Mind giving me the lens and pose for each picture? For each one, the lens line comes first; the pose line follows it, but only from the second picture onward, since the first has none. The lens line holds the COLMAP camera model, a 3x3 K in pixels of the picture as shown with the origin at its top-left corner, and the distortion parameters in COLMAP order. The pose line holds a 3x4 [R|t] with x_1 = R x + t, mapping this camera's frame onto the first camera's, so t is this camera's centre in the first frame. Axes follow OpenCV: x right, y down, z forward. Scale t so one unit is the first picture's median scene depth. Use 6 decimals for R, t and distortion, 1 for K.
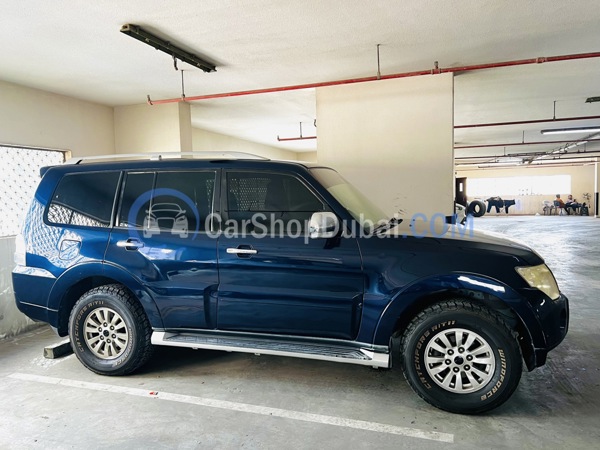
lens RADIAL K [[438.2, 0, 300.0], [0, 438.2, 225.0], [0, 0, 1]] dist [0.023233, 0.000999]
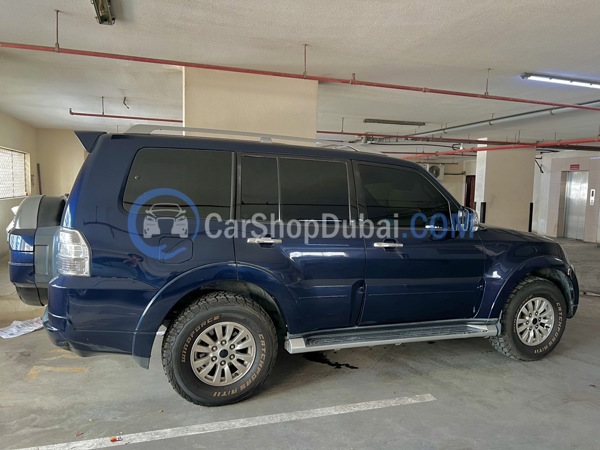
lens RADIAL K [[459.6, 0, 300.0], [0, 459.6, 225.0], [0, 0, 1]] dist [0.033100, -0.000821]
pose [[0.798129, -0.002468, 0.602481, -0.685435], [-0.001222, 0.999983, 0.005715, 0.006805], [-0.602485, -0.005297, 0.798112, 0.206448]]
